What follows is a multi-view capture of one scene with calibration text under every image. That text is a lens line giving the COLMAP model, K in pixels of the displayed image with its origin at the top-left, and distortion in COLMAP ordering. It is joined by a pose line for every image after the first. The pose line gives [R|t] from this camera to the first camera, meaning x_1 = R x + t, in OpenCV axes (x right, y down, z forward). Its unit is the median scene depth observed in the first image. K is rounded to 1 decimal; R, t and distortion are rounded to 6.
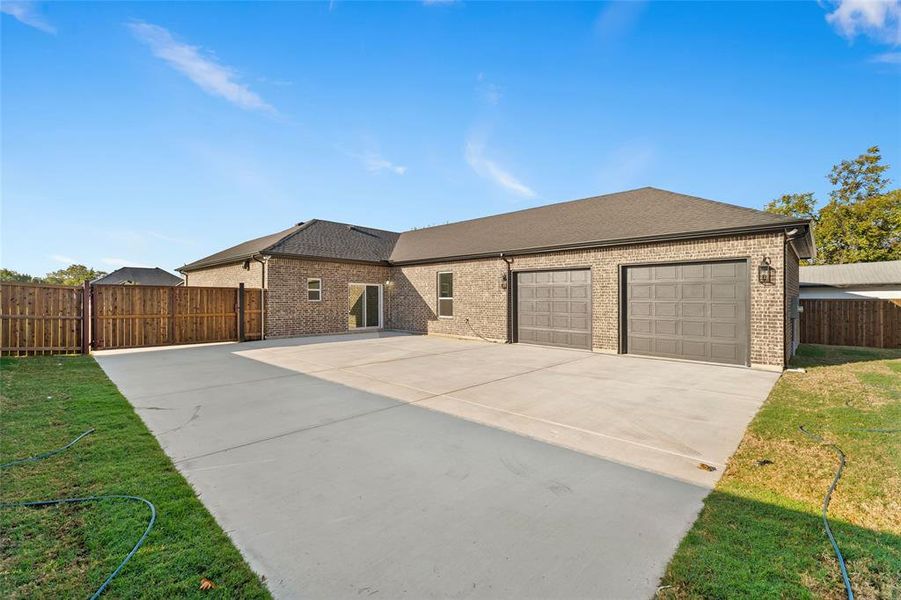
lens RADIAL K [[381.4, 0, 452.8], [0, 381.4, 297.6], [0, 0, 1]] dist [0.005333, -0.000918]
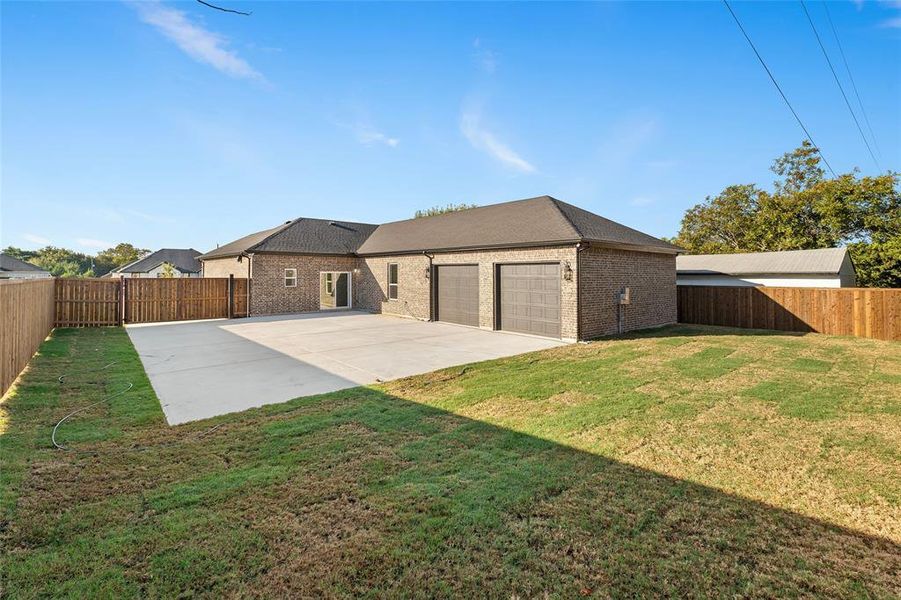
lens RADIAL K [[381.4, 0, 440.2], [0, 381.4, 269.4], [0, 0, 1]] dist [0.005333, -0.000918]
pose [[0.996417, -0.002604, -0.084531, 0.277381], [0.001426, 0.999901, -0.013987, -0.034743], [0.084559, 0.013816, 0.996323, -0.258246]]
